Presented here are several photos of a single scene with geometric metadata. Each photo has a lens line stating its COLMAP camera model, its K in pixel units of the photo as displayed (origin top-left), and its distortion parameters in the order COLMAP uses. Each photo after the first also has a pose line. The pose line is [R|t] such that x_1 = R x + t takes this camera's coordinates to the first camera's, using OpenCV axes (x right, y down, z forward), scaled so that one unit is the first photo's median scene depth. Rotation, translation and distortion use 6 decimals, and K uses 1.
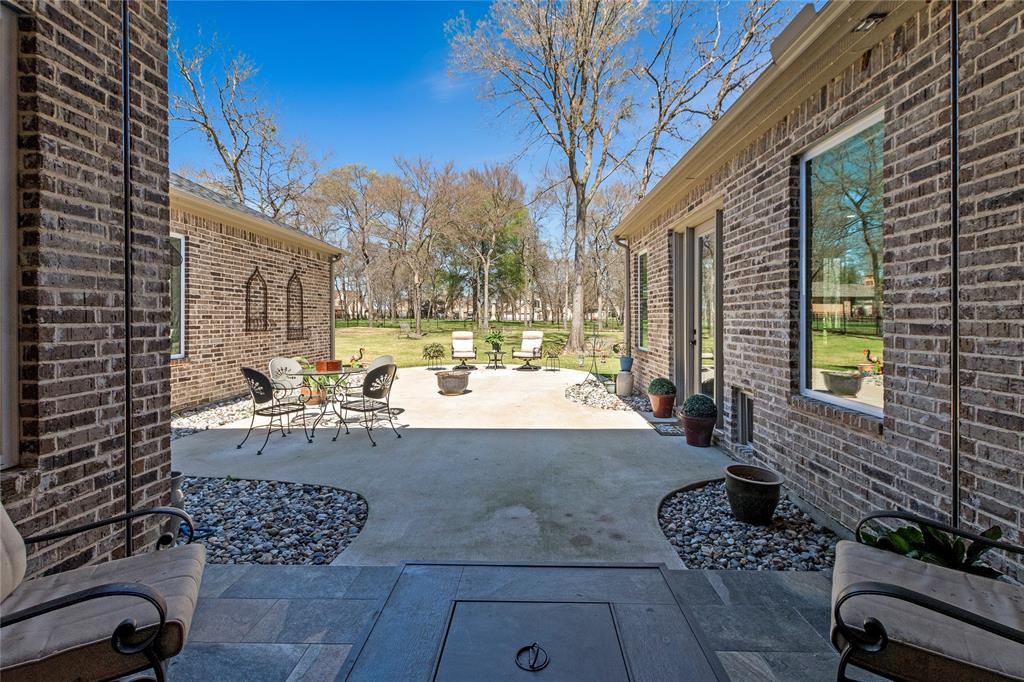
lens RADIAL K [[452.0, 0, 510.4], [0, 452.0, 319.0], [0, 0, 1]] dist [-0.000495, 0.000006]
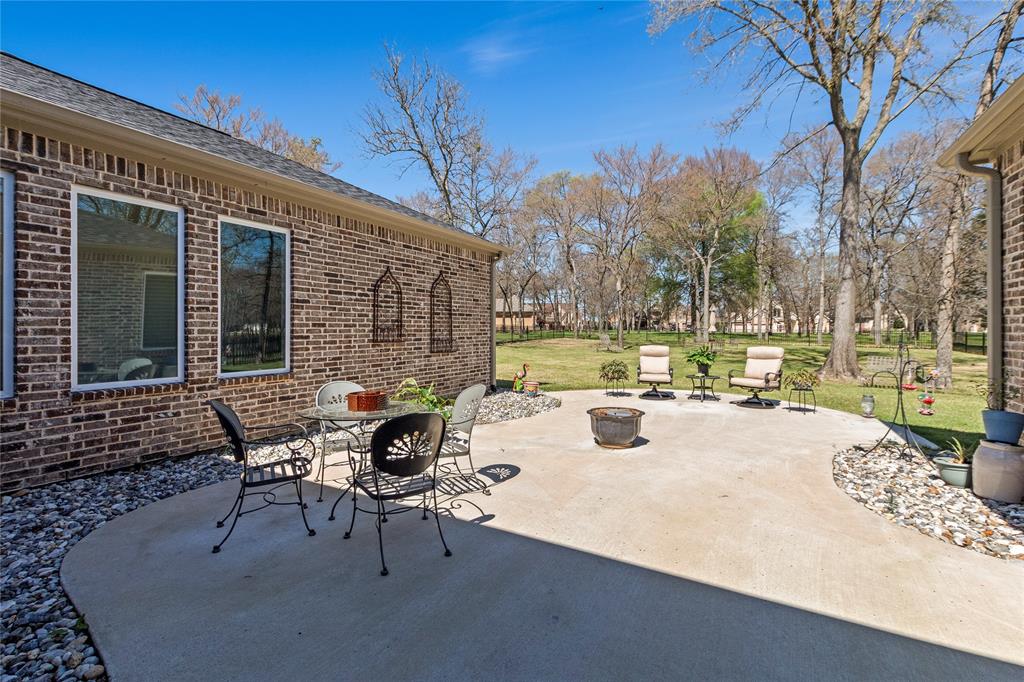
lens RADIAL K [[452.0, 0, 501.4], [0, 452.0, 332.5], [0, 0, 1]] dist [0.009205, -0.000239]
pose [[0.883608, 0.002240, -0.468222, 0.020439], [-0.000564, 0.999993, 0.003720, 0.003693], [0.468227, -0.003023, 0.883603, 0.247896]]
